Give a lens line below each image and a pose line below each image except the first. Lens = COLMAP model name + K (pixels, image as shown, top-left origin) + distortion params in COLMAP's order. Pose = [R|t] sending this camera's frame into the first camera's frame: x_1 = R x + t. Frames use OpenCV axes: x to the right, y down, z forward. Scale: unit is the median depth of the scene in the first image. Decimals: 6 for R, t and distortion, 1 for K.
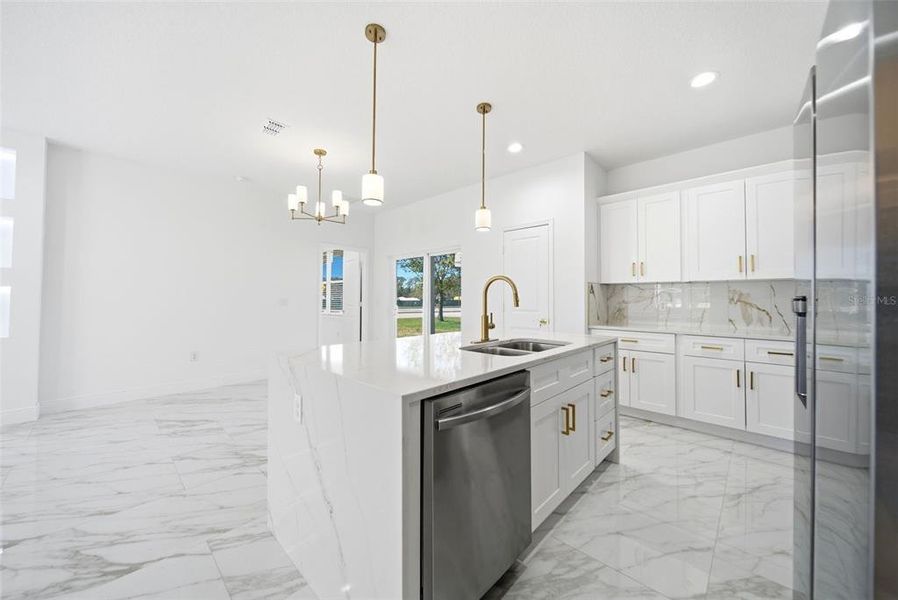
lens RADIAL K [[325.0, 0, 441.2], [0, 325.0, 296.5], [0, 0, 1]] dist [-0.003018, -0.001203]
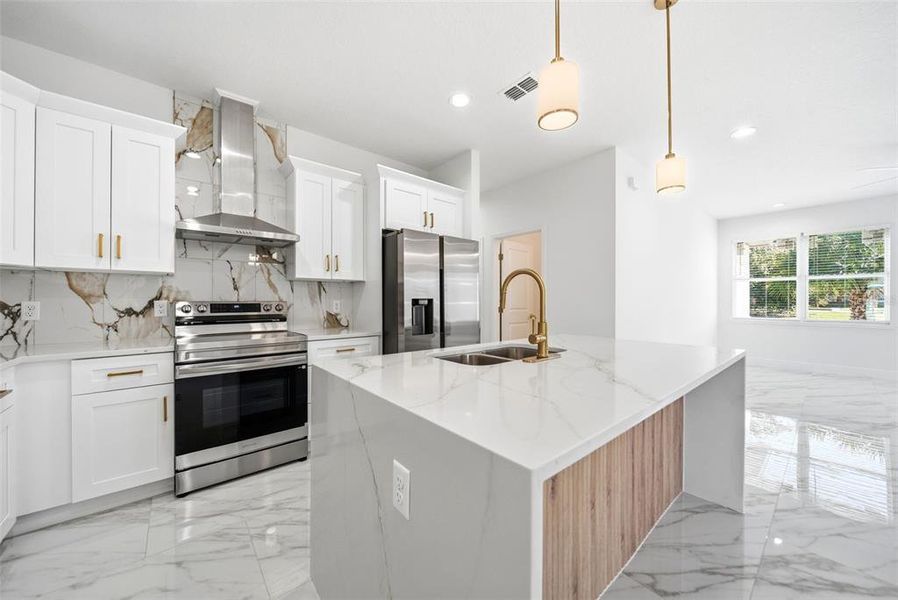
lens RADIAL K [[325.0, 0, 449.2], [0, 325.0, 298.0], [0, 0, 1]] dist [-0.003018, -0.001203]
pose [[-0.994755, -0.002292, 0.102261, 0.206777], [-0.004013, 0.999854, -0.016629, 0.015142], [-0.102208, -0.016952, -0.994619, 1.359532]]
